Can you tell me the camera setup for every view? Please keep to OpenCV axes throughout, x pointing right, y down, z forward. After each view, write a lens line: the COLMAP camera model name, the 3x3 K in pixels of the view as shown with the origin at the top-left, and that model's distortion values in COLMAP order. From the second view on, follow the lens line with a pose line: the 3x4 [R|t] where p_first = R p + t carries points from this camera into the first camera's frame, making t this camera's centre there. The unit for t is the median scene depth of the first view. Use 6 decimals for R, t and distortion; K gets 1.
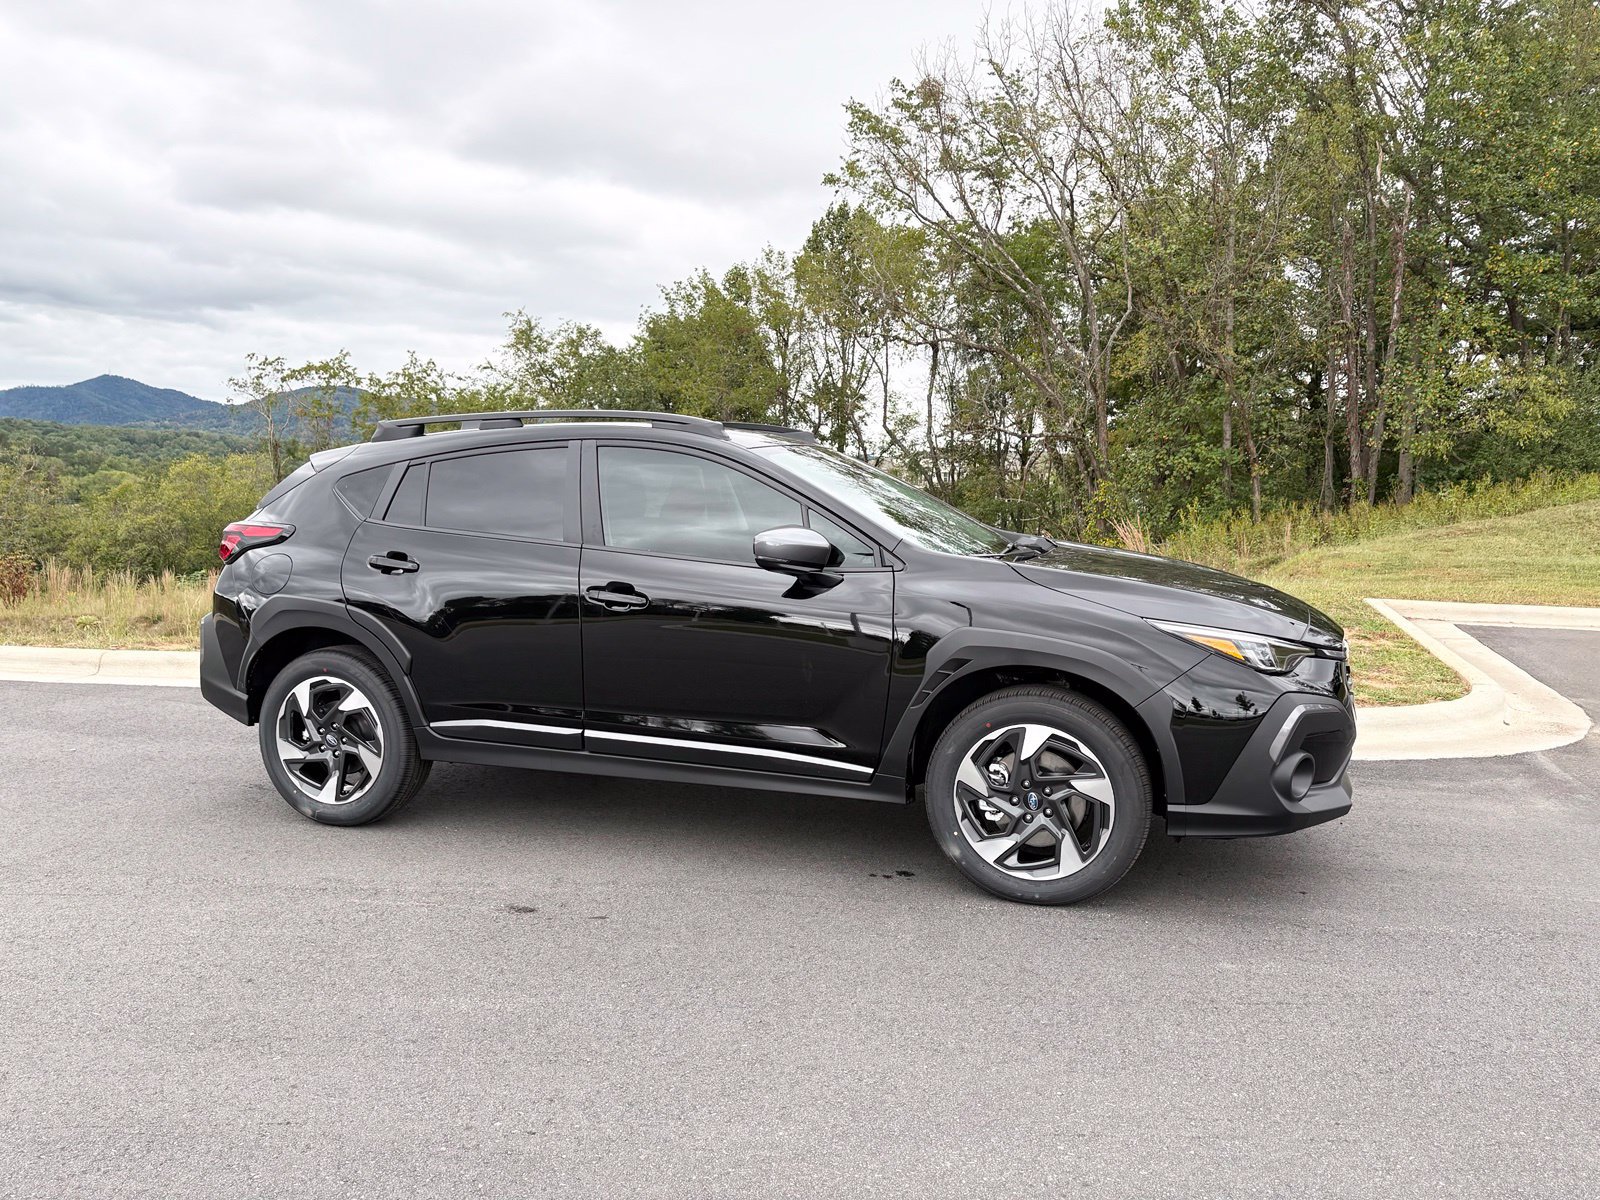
lens RADIAL K [[1211.7, 0, 800.0], [0, 1211.7, 600.0], [0, 0, 1]] dist [0.055394, -0.055382]
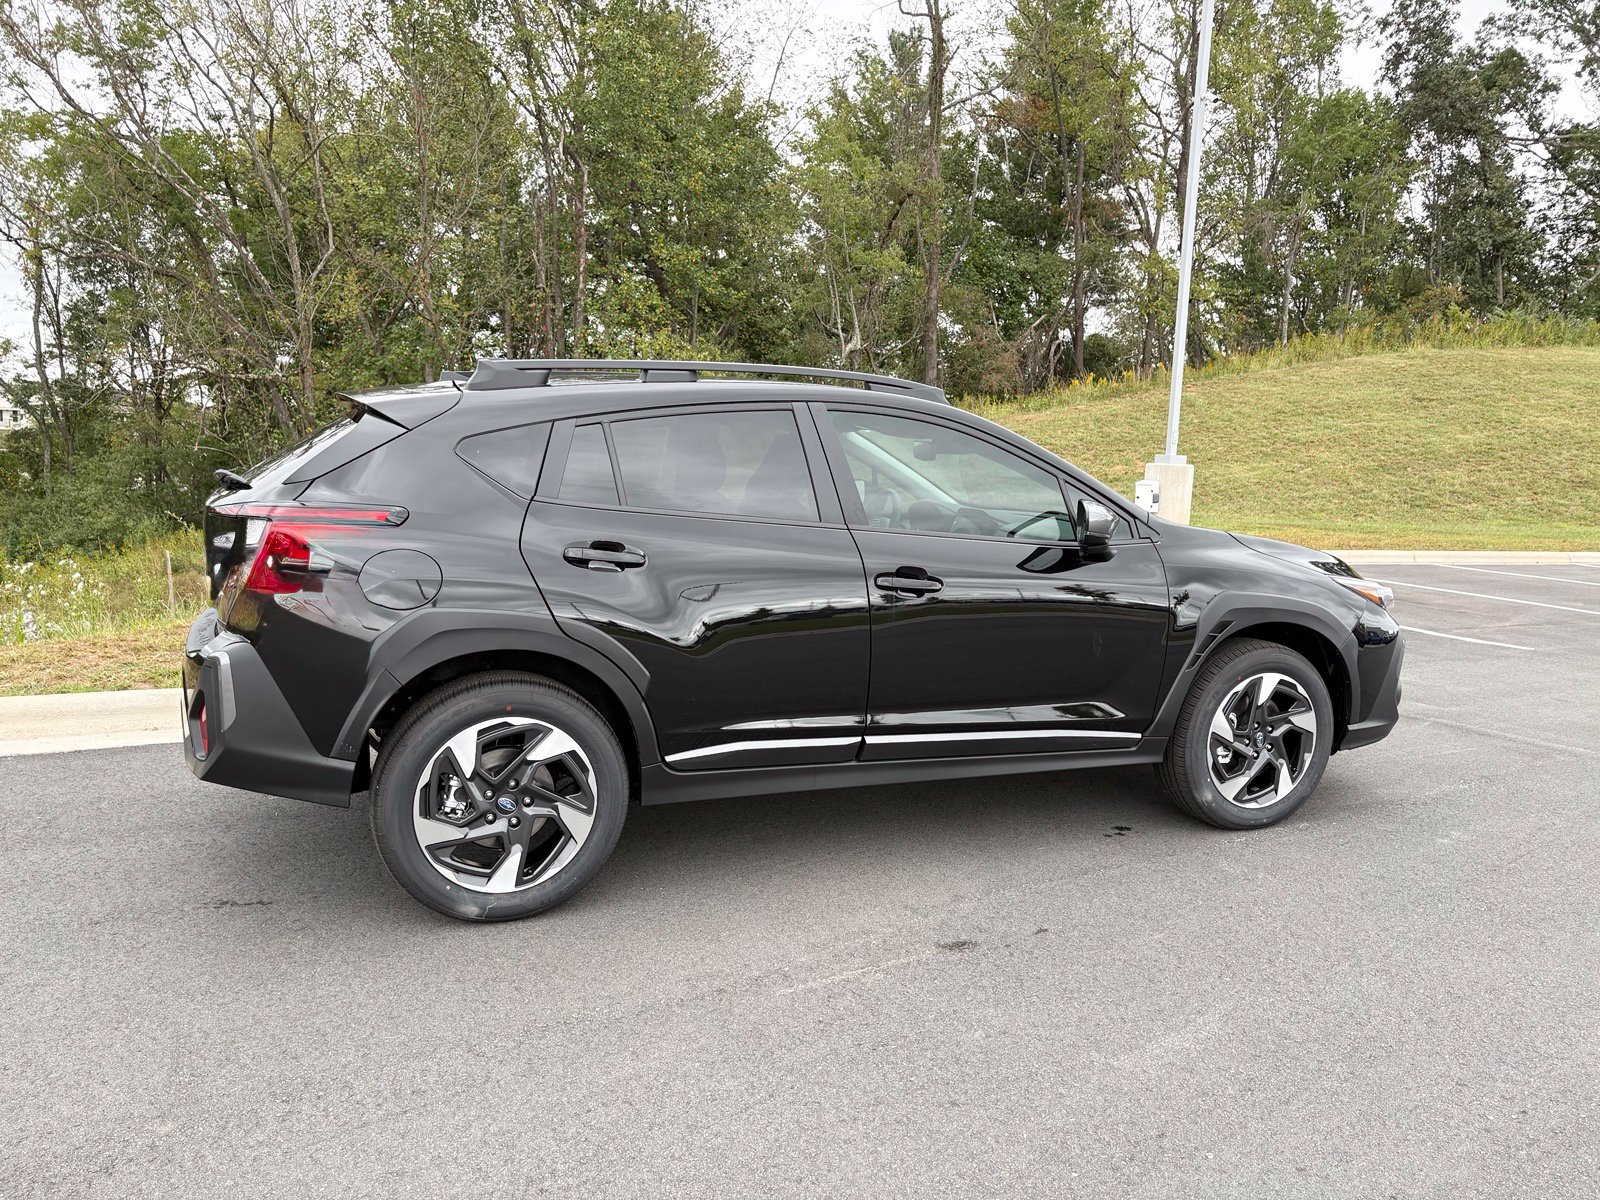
lens RADIAL K [[1211.7, 0, 800.0], [0, 1211.7, 600.0], [0, 0, 1]] dist [0.055394, -0.055382]
pose [[0.743780, -0.065349, 0.665223, -0.736970], [0.038018, 0.997734, 0.055506, -0.038928], [-0.667343, -0.015994, 0.744579, 0.360680]]
